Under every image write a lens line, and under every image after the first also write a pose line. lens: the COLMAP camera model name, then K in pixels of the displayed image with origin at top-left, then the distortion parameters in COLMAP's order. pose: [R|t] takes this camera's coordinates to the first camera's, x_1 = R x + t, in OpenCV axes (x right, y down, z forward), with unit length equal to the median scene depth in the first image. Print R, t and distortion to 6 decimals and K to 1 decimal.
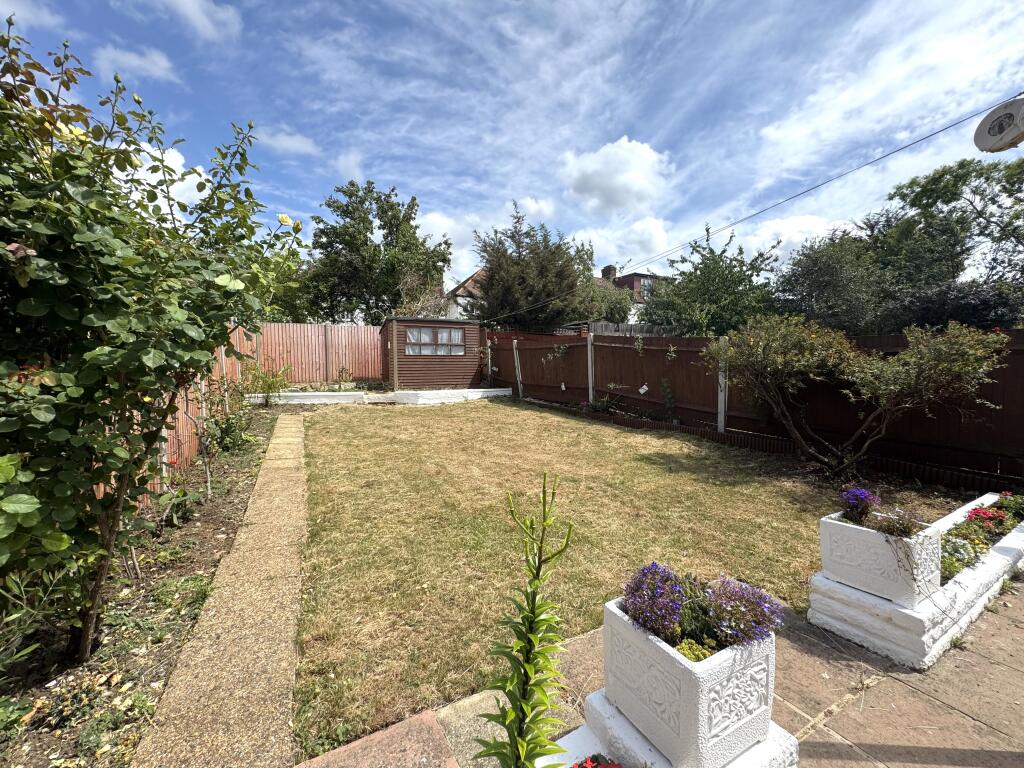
lens RADIAL K [[414.0, 0, 513.0], [0, 414.0, 390.7], [0, 0, 1]] dist [0.008559, -0.000284]
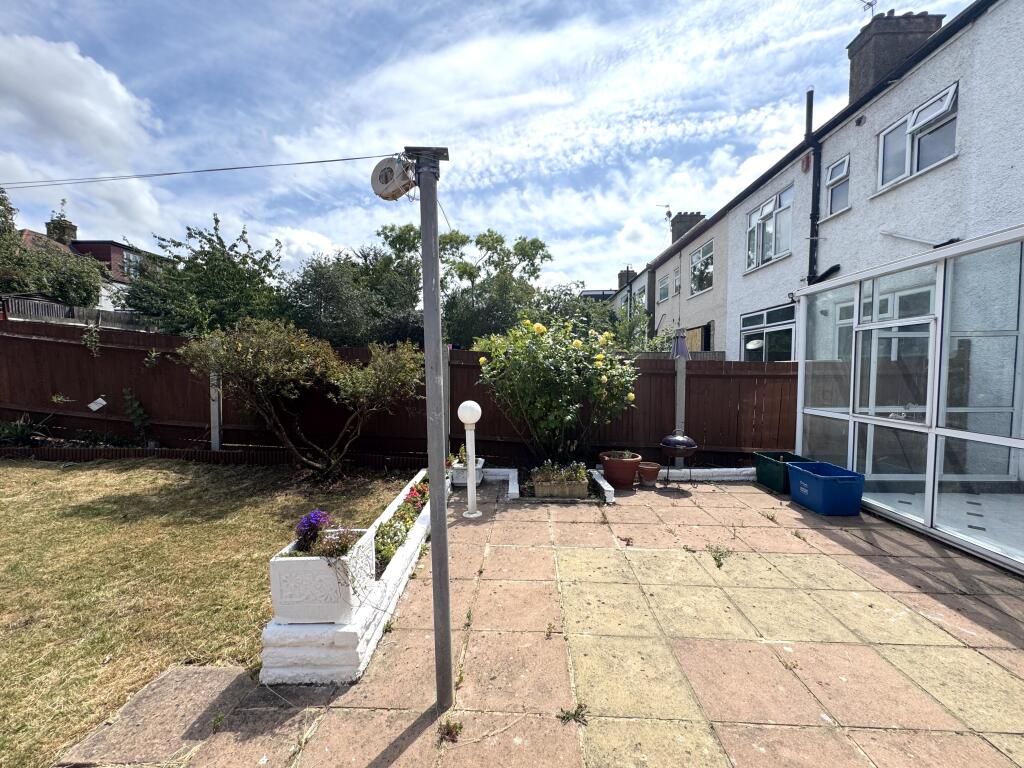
lens RADIAL K [[411.1, 0, 512.0], [0, 411.1, 384.0], [0, 0, 1]] dist [-0.001207, -0.000096]
pose [[0.509771, -0.023015, 0.860002, 0.102692], [0.037756, 0.999277, 0.004362, -0.019173], [-0.859481, 0.030246, 0.510271, 0.041663]]
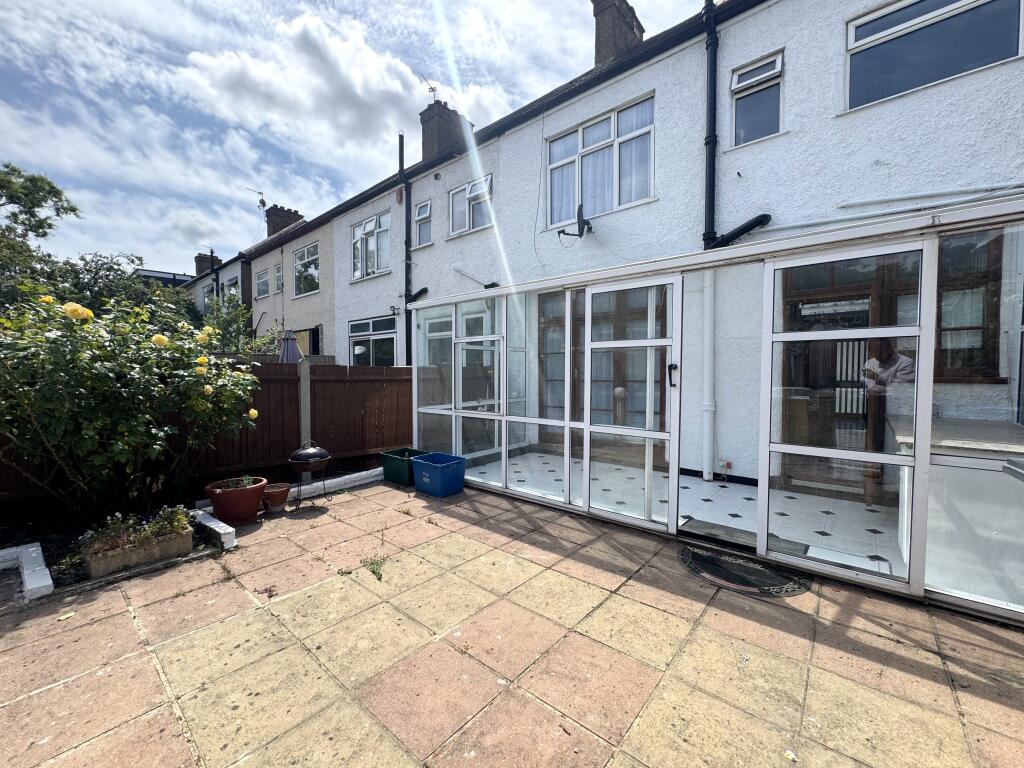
lens RADIAL K [[411.1, 0, 512.0], [0, 411.1, 384.0], [0, 0, 1]] dist [-0.001207, -0.000096]
pose [[-0.365543, -0.016448, 0.930649, 0.157528], [0.052034, 0.997919, 0.038075, -0.024606], [-0.929339, 0.062344, -0.363927, 0.107269]]
